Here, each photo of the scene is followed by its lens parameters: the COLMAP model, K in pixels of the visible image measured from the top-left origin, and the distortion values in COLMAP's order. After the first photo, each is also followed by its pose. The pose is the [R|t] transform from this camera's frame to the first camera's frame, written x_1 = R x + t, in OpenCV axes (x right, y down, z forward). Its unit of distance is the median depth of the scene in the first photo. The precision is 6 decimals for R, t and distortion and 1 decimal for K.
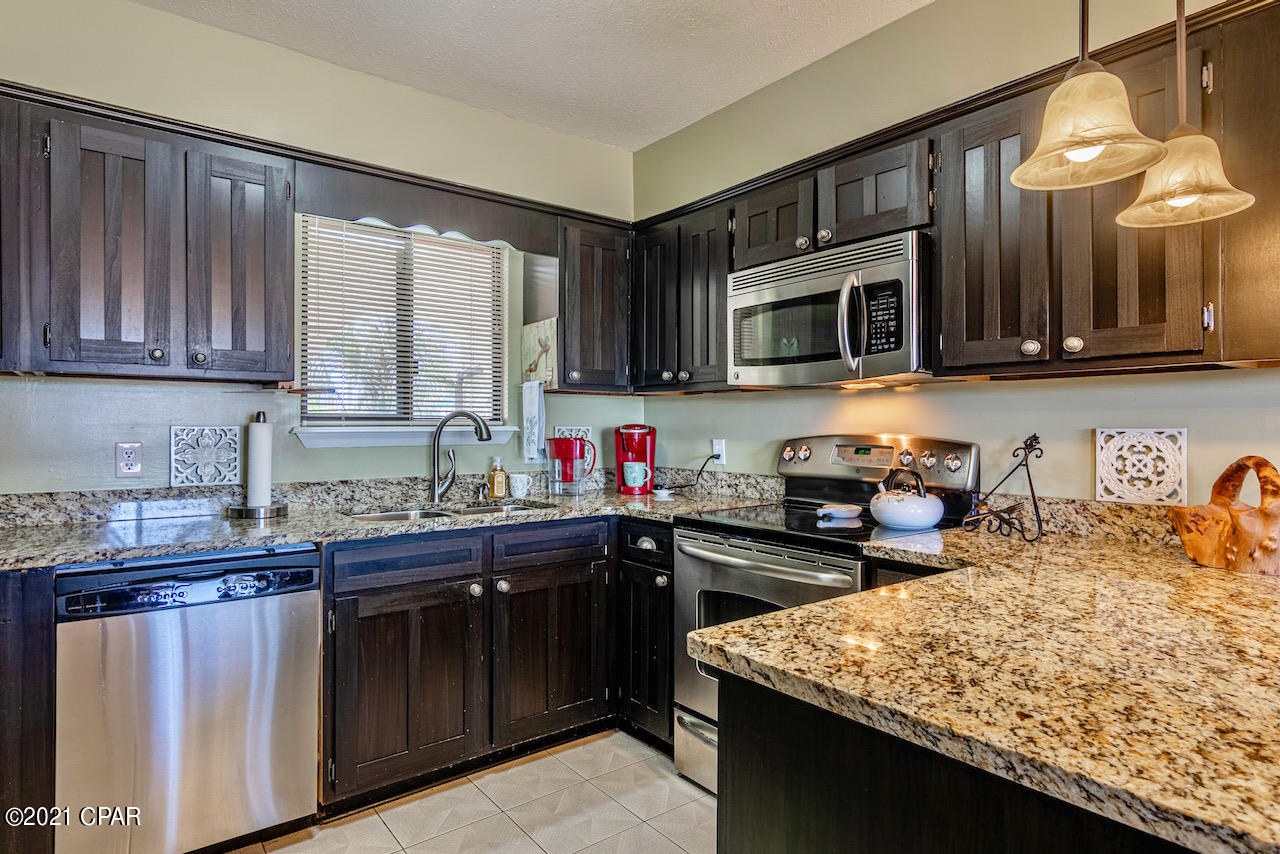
lens RADIAL K [[689.2, 0, 640.0], [0, 689.2, 427.0], [0, 0, 1]] dist [0.000833, 0.000713]
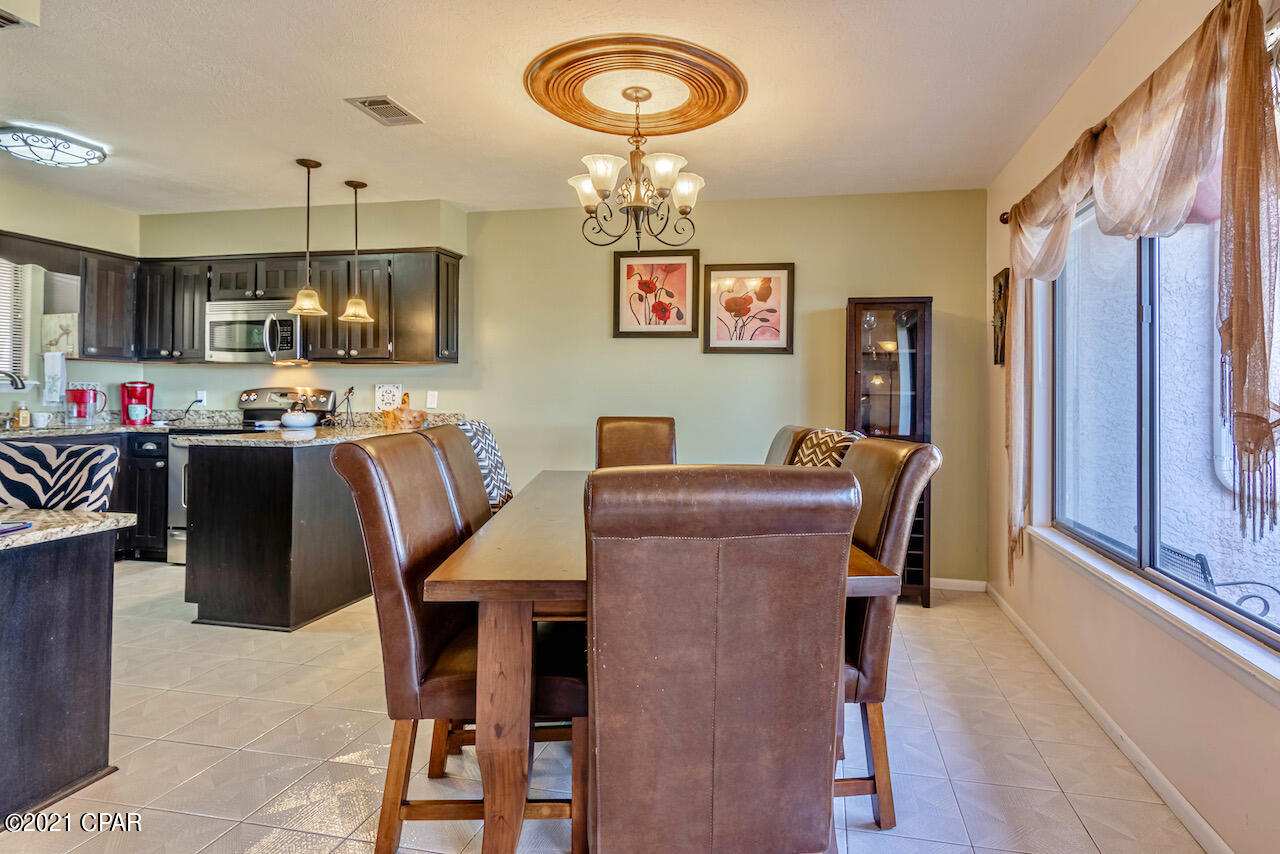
lens RADIAL K [[667.2, 0, 678.6], [0, 667.2, 388.6], [0, 0, 1]] dist [-0.002150, 0.000897]
pose [[0.757443, 0.012457, 0.652783, -0.073029], [-0.004098, 0.999889, -0.014325, 0.032955], [-0.652889, 0.008175, 0.757409, -1.092386]]
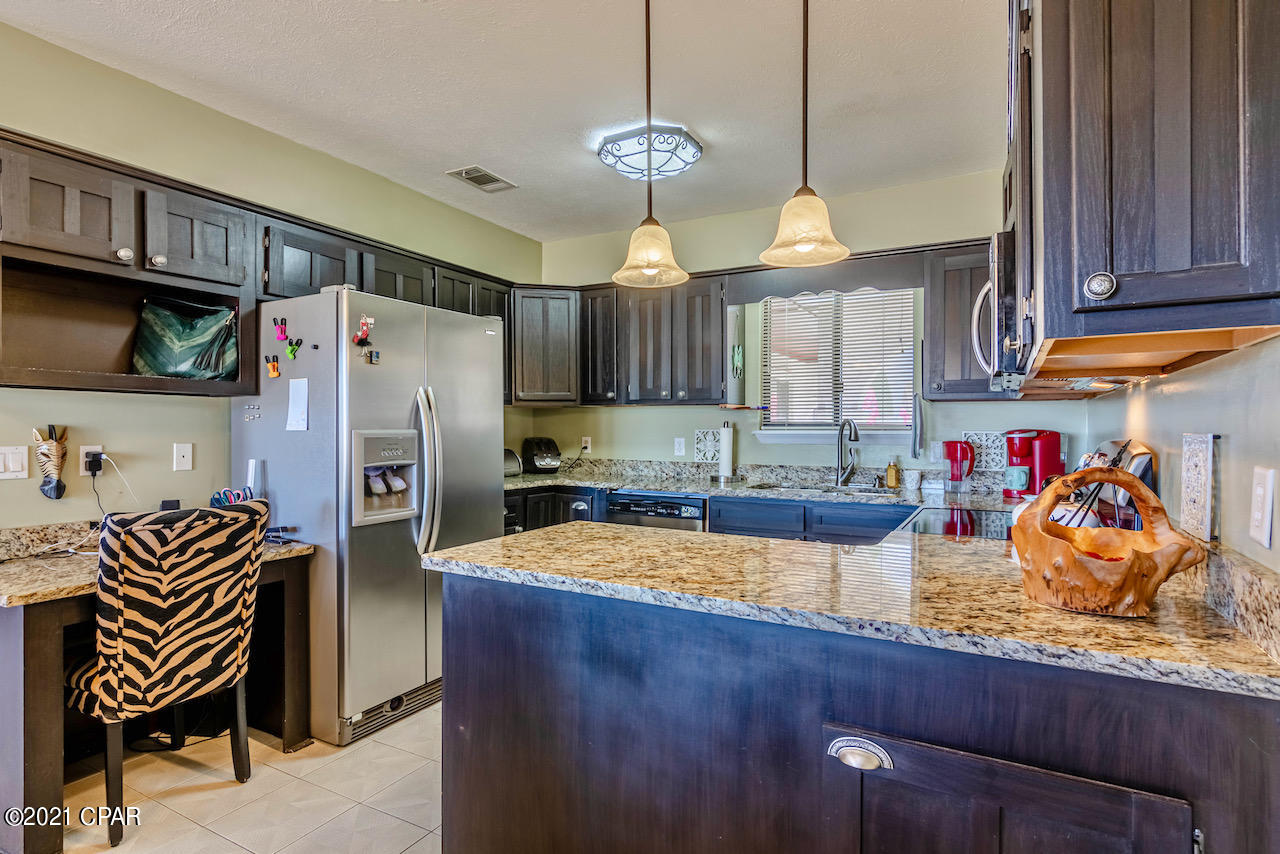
lens RADIAL K [[648.5, 0, 640.0], [0, 648.5, 427.0], [0, 0, 1]] dist [0.001790, 0.002361]
pose [[0.401877, -0.000719, -0.915694, 0.718908], [0.000667, 1.000000, -0.000492, -0.007061], [0.915694, -0.000413, 0.401877, 0.117429]]
